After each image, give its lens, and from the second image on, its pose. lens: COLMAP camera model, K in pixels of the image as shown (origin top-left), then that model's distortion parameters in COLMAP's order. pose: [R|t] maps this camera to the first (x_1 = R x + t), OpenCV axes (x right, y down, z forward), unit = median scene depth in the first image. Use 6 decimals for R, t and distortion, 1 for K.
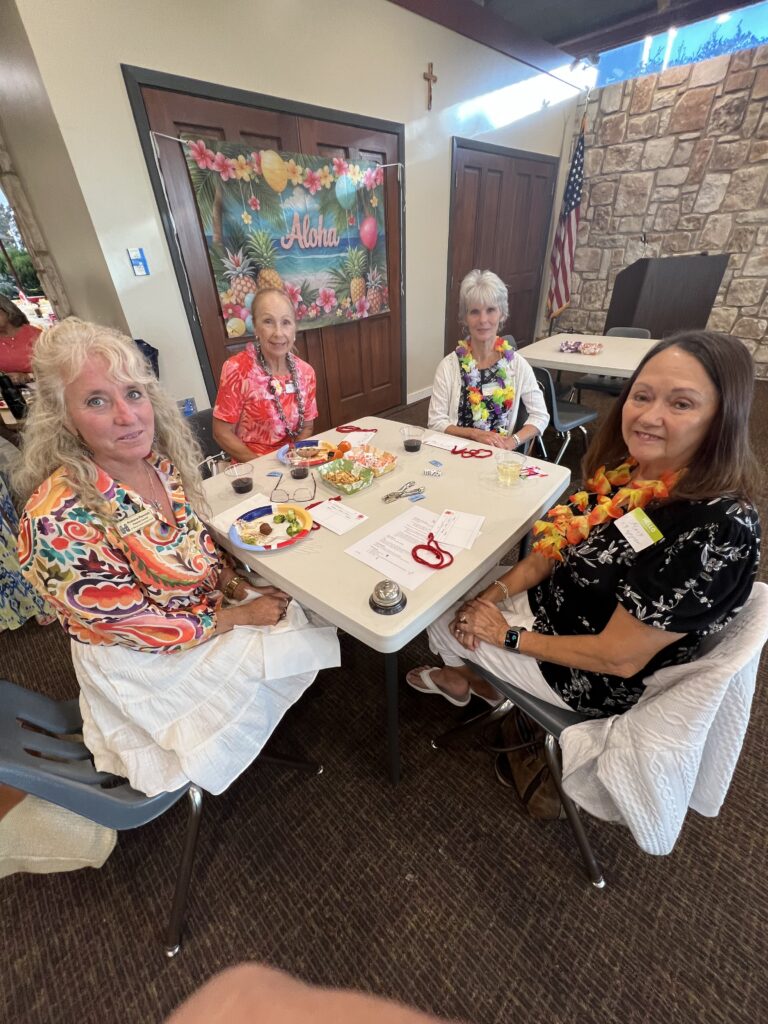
lens RADIAL K [[413.9, 0, 377.0], [0, 413.9, 505.1], [0, 0, 1]] dist [0.012748, -0.000433]
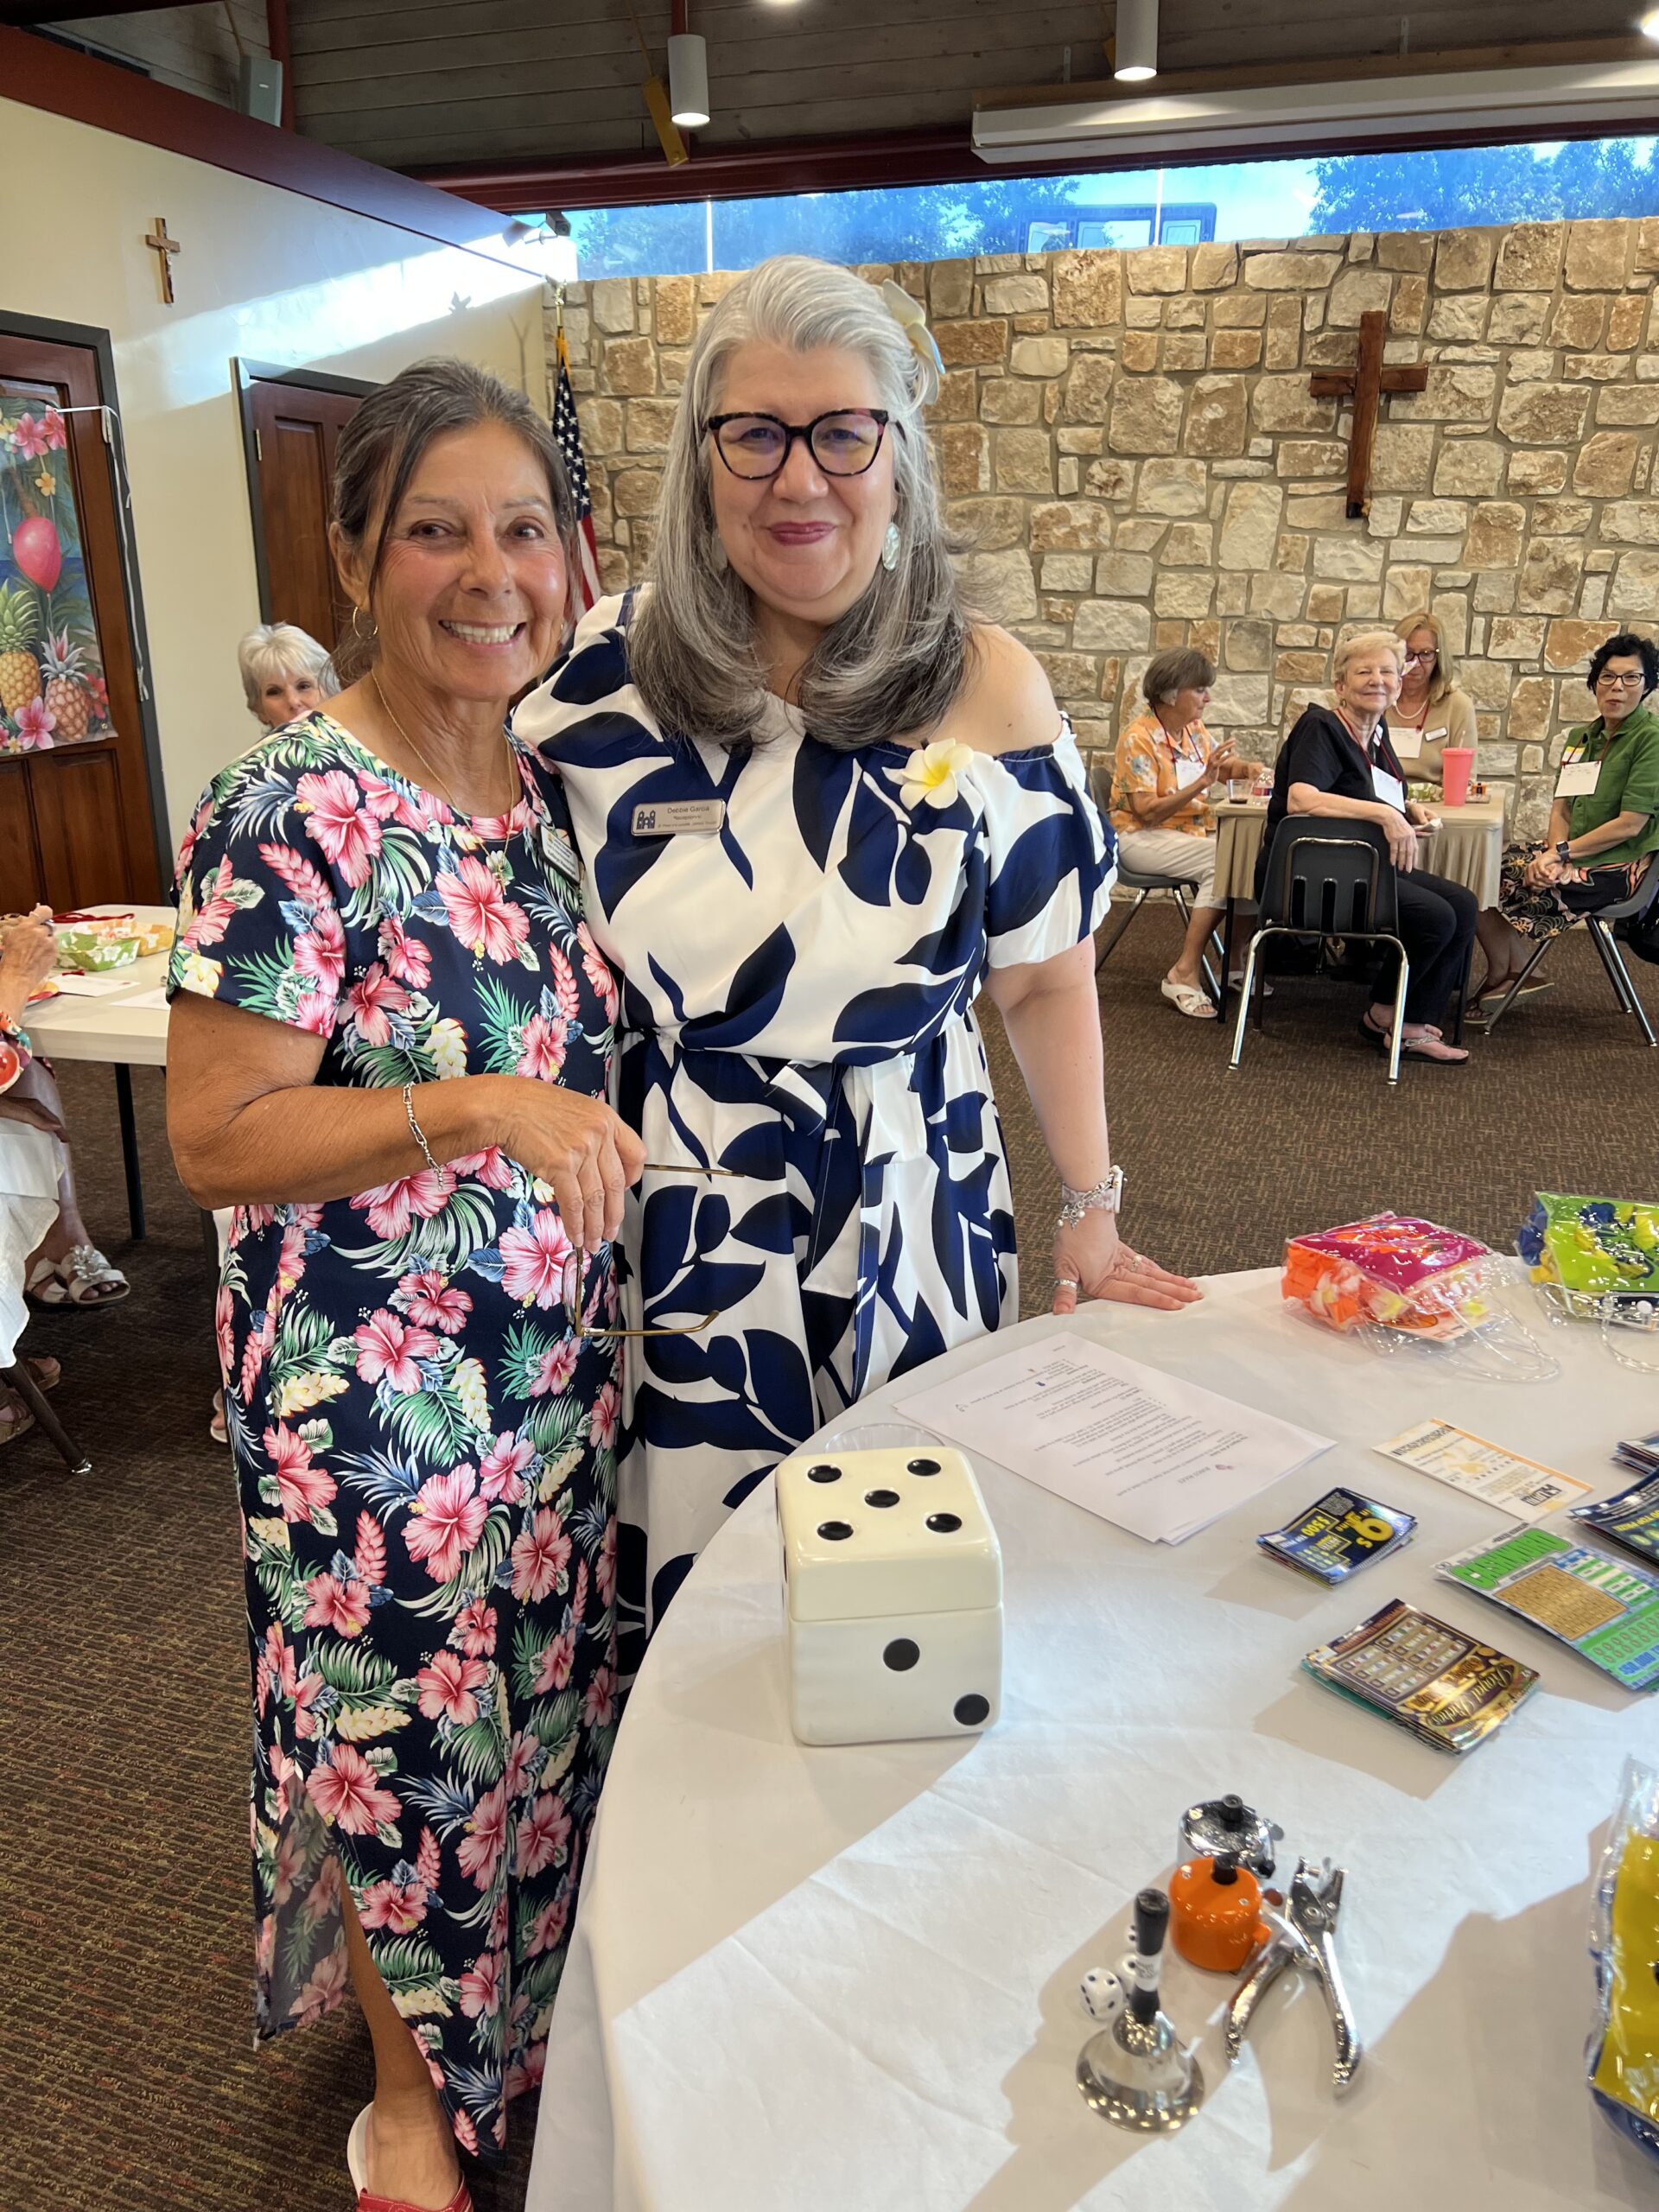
lens RADIAL K [[1676.9, 0, 847.4], [0, 1676.9, 1123.7], [0, 0, 1]] dist [0.003645, -0.011062]
pose [[0.900405, -0.090415, 0.425554, -0.051803], [0.191056, 0.960973, -0.200072, 0.314844], [-0.390857, 0.261451, 0.882539, -0.532481]]
